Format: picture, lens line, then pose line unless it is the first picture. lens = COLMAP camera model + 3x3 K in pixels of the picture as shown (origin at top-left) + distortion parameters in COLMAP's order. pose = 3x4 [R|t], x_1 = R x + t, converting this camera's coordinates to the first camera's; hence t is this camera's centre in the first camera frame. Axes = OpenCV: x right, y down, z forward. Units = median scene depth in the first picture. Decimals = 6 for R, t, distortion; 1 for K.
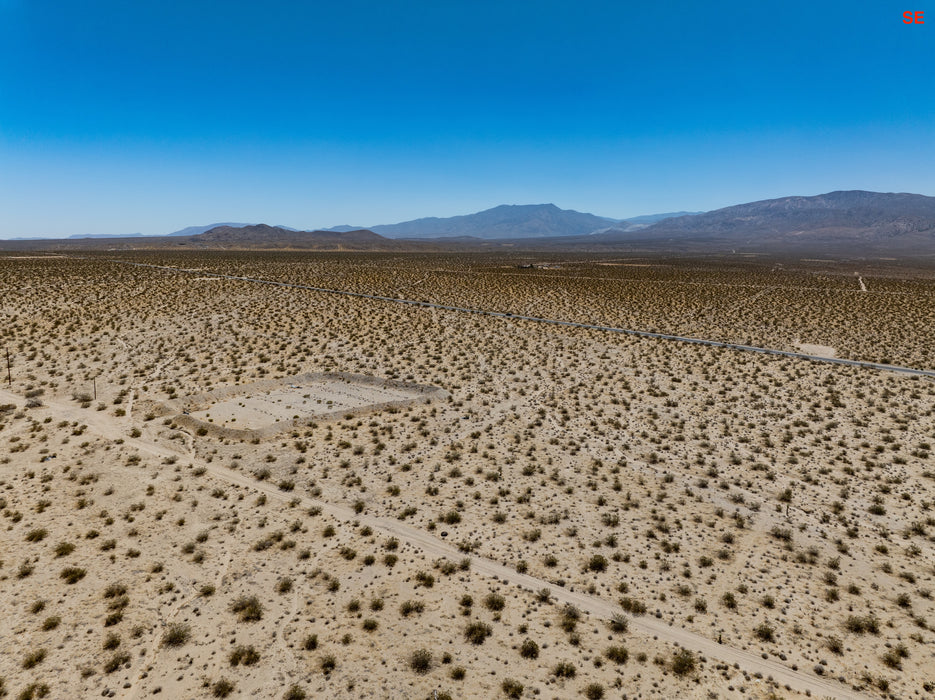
lens RADIAL K [[659.1, 0, 469.6], [0, 659.1, 353.2], [0, 0, 1]] dist [-0.047627, 0.014321]
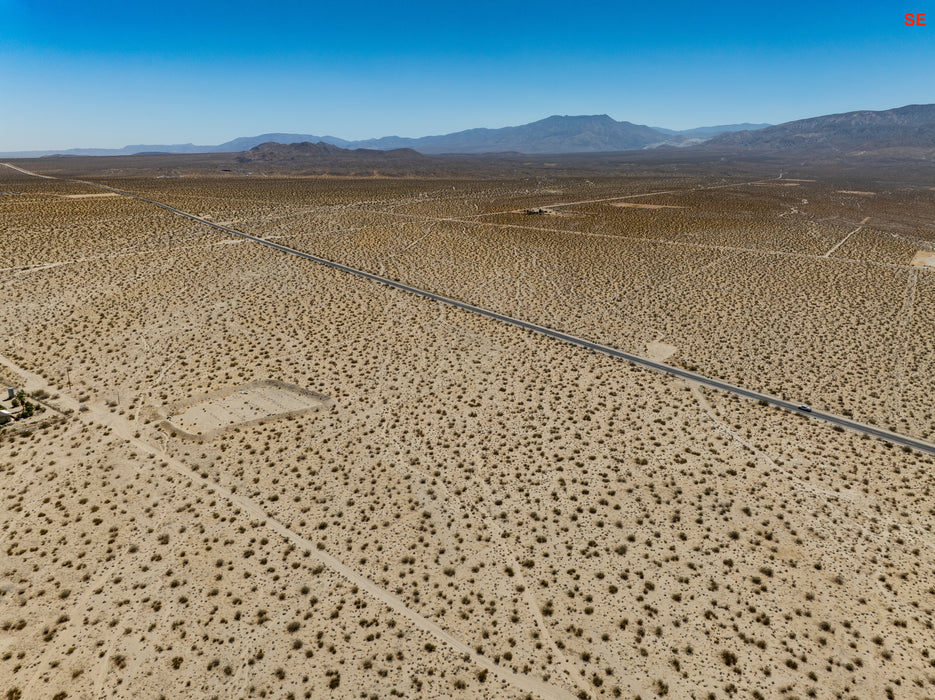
lens RADIAL K [[659.1, 0, 470.2], [0, 659.1, 352.4], [0, 0, 1]] dist [-0.047627, 0.014321]
pose [[0.997102, 0.027042, -0.071109, 0.345226], [-0.017642, 0.991405, 0.129632, -0.230857], [0.074003, -0.128001, 0.989009, -0.449037]]
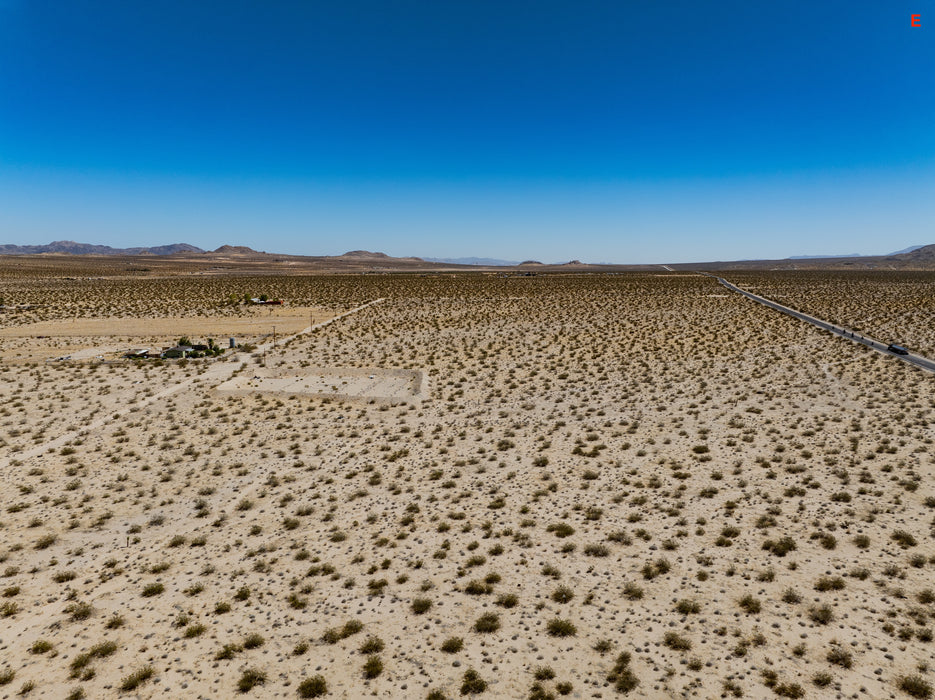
lens RADIAL K [[659.1, 0, 466.3], [0, 659.1, 345.2], [0, 0, 1]] dist [-0.047627, 0.014321]
pose [[0.532614, 0.085372, -0.842042, 0.726932], [-0.122250, 0.992226, 0.023272, -0.047946], [0.837483, 0.090544, 0.538910, 0.450473]]
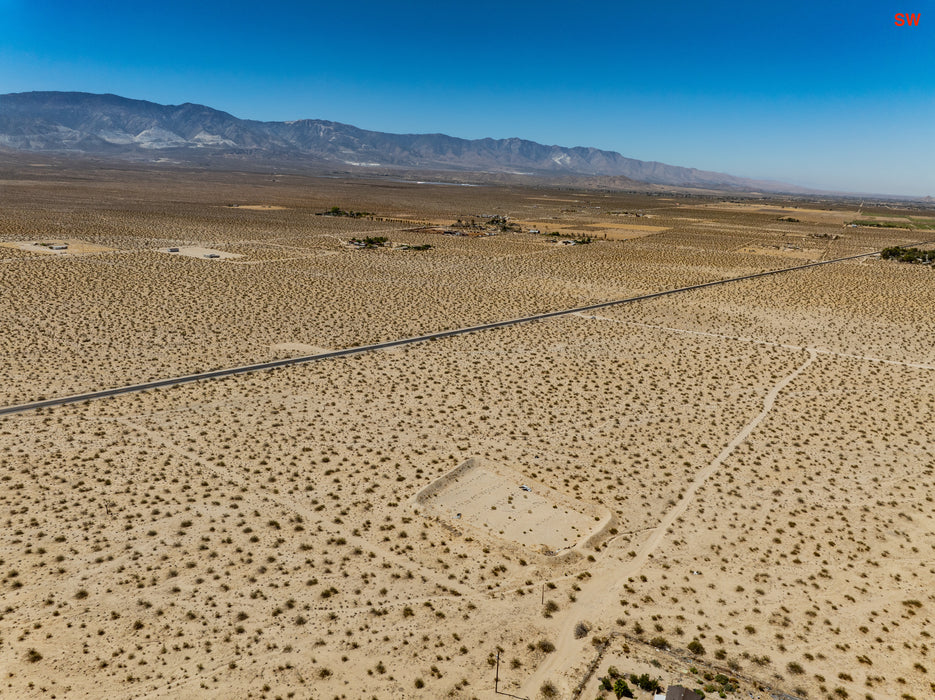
lens RADIAL K [[659.1, 0, 468.7], [0, 659.1, 350.6], [0, 0, 1]] dist [-0.047627, 0.014321]
pose [[0.010820, -0.279555, 0.960069, -1.139685], [0.127861, 0.952630, 0.275948, -0.476234], [-0.991733, 0.119769, 0.046052, 0.800288]]
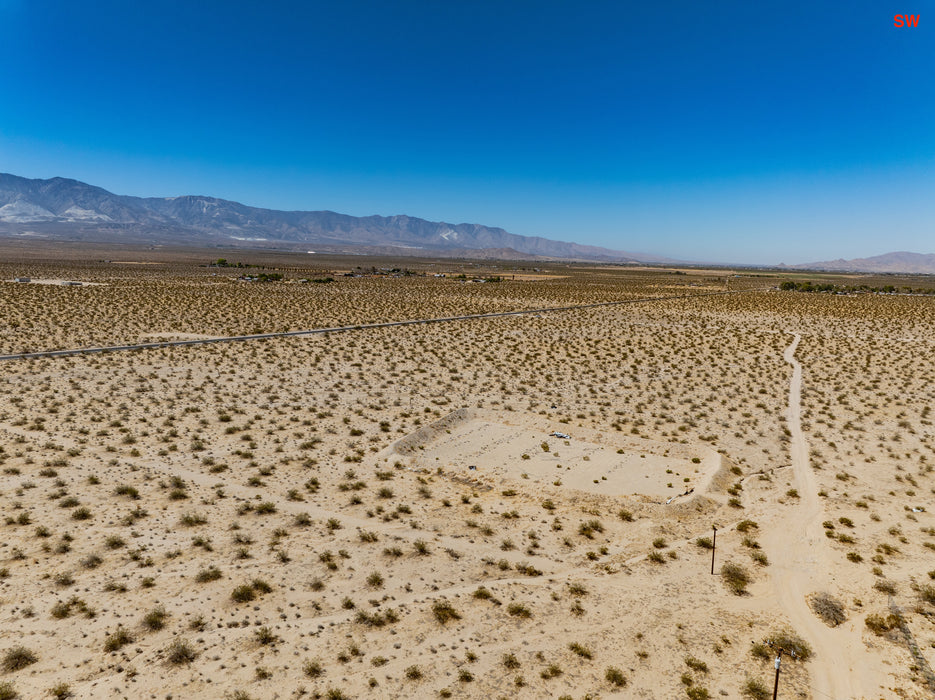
lens RADIAL K [[659.1, 0, 469.4], [0, 659.1, 349.1], [0, 0, 1]] dist [-0.047627, 0.014321]
pose [[-0.156156, -0.164456, 0.973945, -0.784829], [0.129377, 0.974141, 0.185233, -0.165089], [-0.979223, 0.154931, -0.130841, 0.955816]]
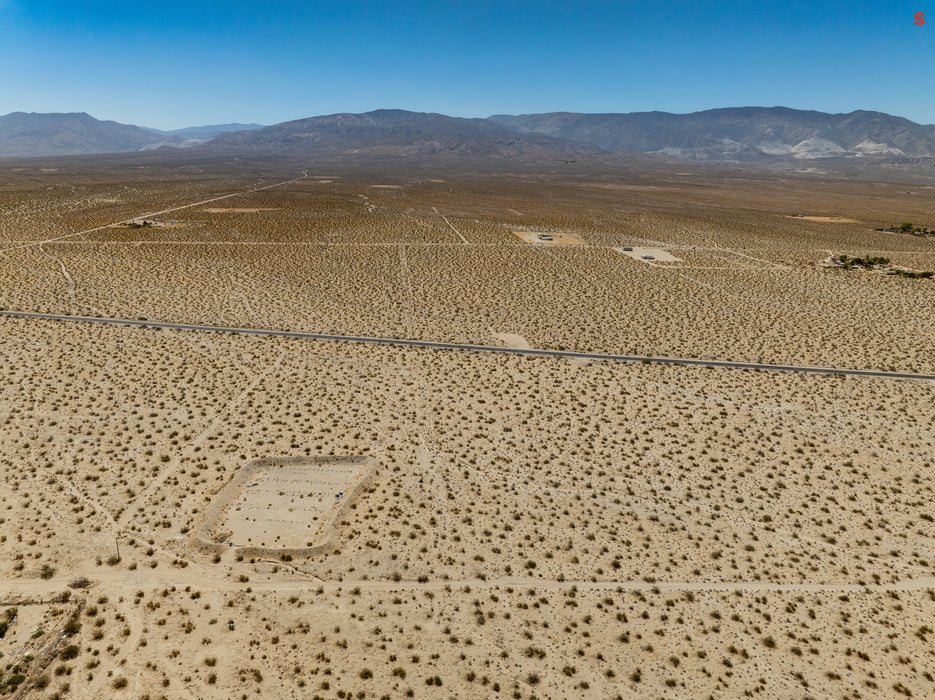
lens RADIAL K [[659.1, 0, 469.6], [0, 659.1, 349.9], [0, 0, 1]] dist [-0.047627, 0.014321]
pose [[0.801930, -0.166106, 0.573862, -0.525807], [0.093719, 0.983654, 0.153755, -0.298808], [-0.590021, -0.069519, 0.804389, -0.151500]]
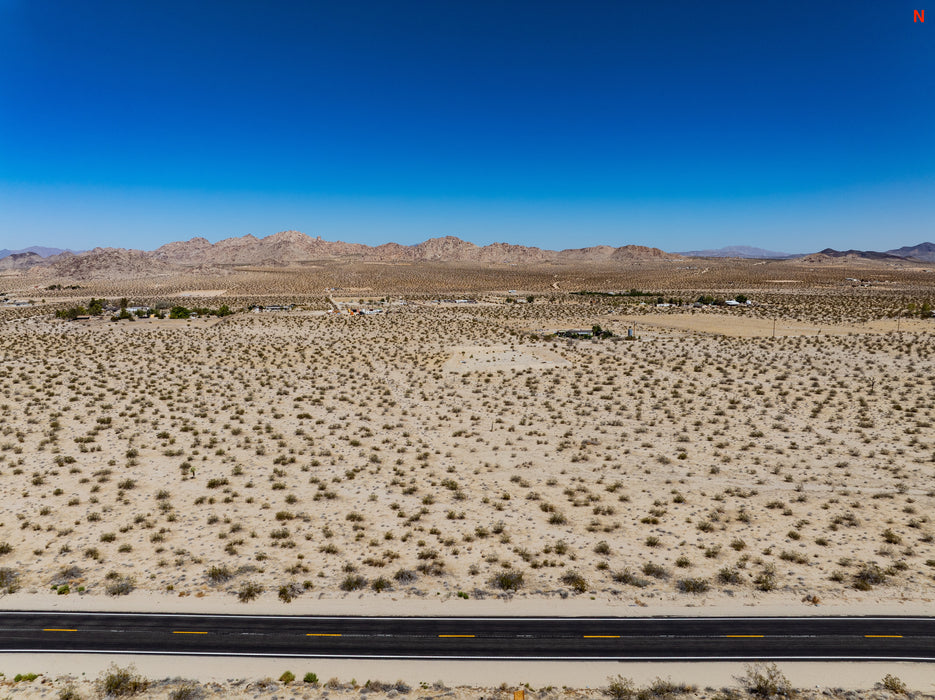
lens RADIAL K [[659.1, 0, 473.0], [0, 659.1, 354.6], [0, 0, 1]] dist [-0.047627, 0.014321]
pose [[-0.723628, 0.065179, -0.687106, 0.687282], [-0.122294, 0.967670, 0.220588, -0.216407], [0.679270, 0.243653, -0.692262, 1.634393]]
